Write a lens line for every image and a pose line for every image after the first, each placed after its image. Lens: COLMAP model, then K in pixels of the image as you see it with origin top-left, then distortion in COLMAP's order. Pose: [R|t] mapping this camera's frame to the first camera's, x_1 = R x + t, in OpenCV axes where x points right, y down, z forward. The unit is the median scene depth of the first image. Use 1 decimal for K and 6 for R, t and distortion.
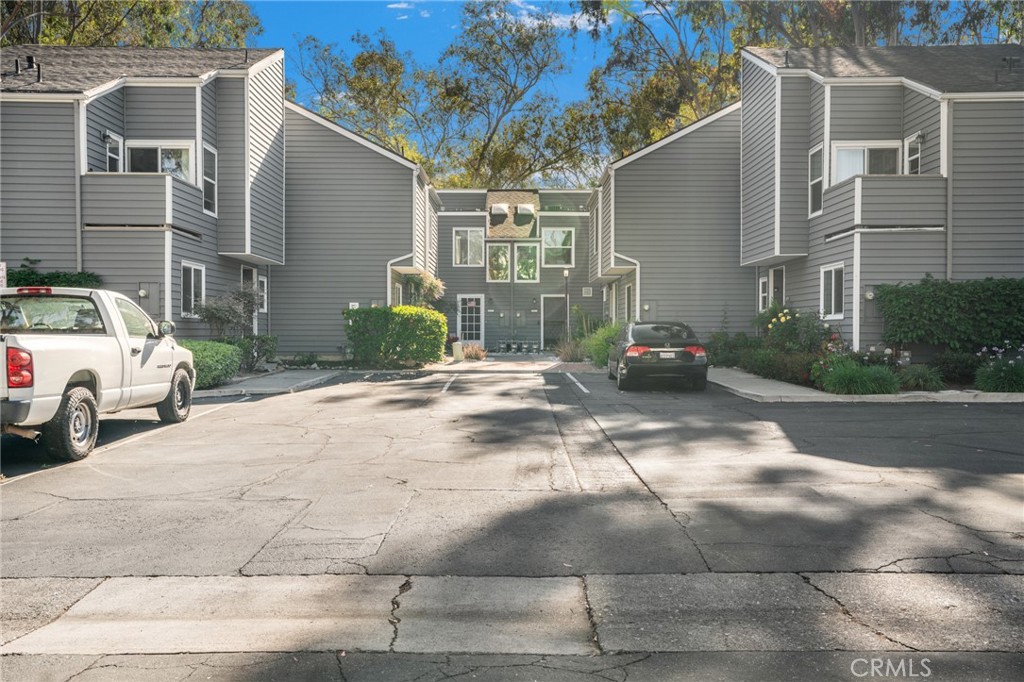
lens RADIAL K [[846.9, 0, 512.0], [0, 846.9, 341.0], [0, 0, 1]] dist [0.002893, 0.000950]
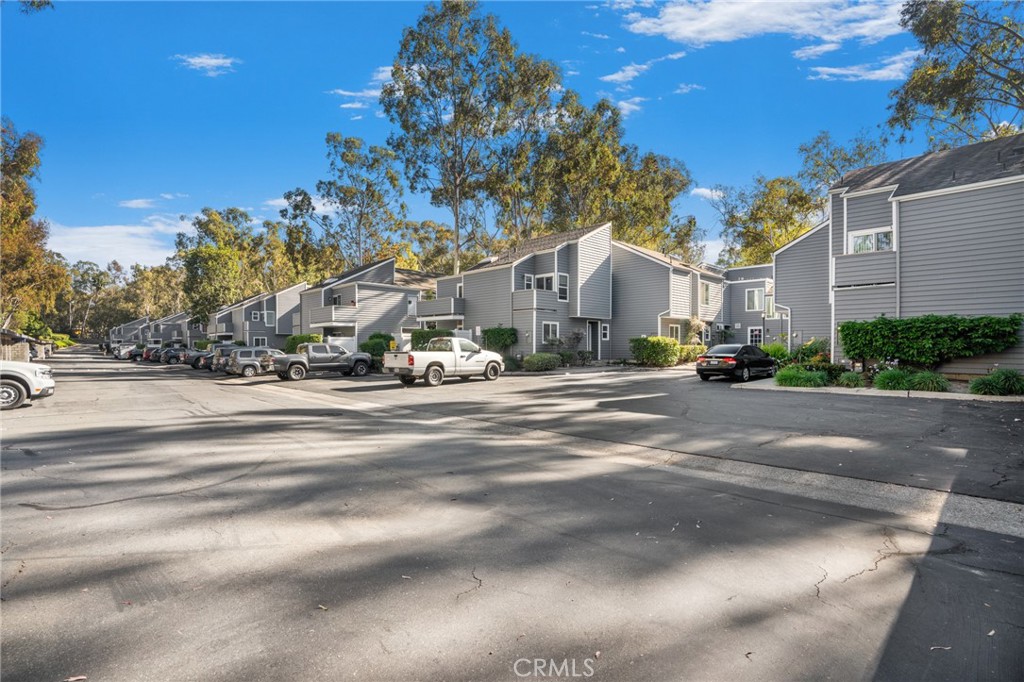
lens RADIAL K [[481.6, 0, 505.2], [0, 481.6, 335.3], [0, 0, 1]] dist [-0.062619, 0.024064]
pose [[0.688261, -0.017281, -0.725257, 0.612293], [-0.007487, 0.999494, -0.030921, -0.007560], [0.725425, 0.026711, 0.687783, -0.089939]]
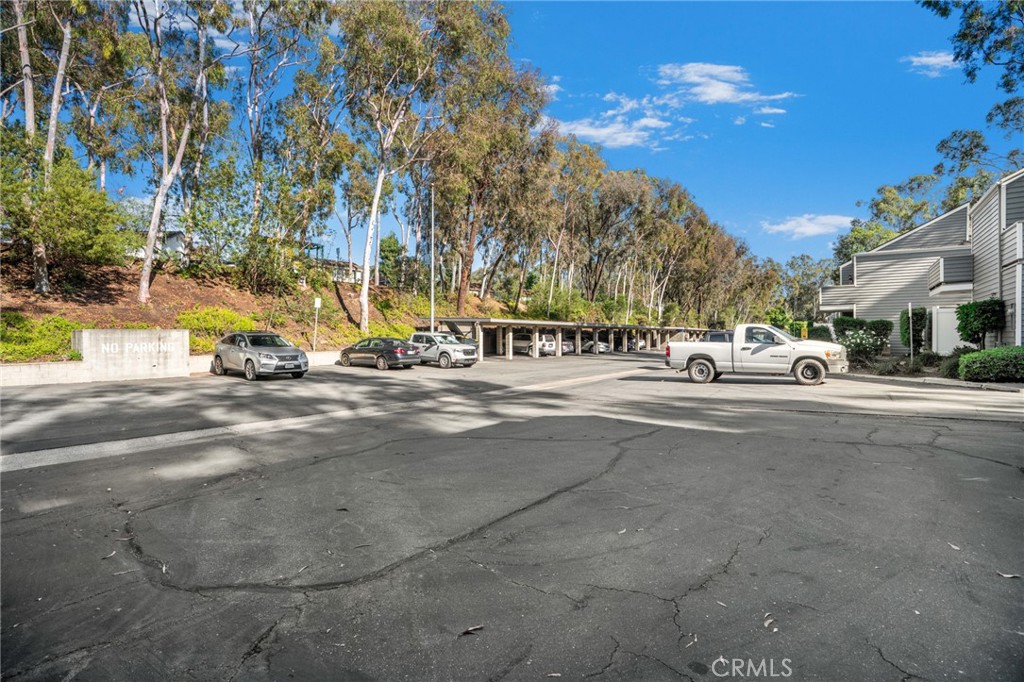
lens RADIAL K [[481.6, 0, 505.2], [0, 481.6, 335.3], [0, 0, 1]] dist [-0.062619, 0.024064]
pose [[-0.584908, -0.001566, -0.811098, 0.684888], [-0.002236, 0.999997, -0.000318, -0.015603], [0.811097, 0.001627, -0.584910, 0.763700]]
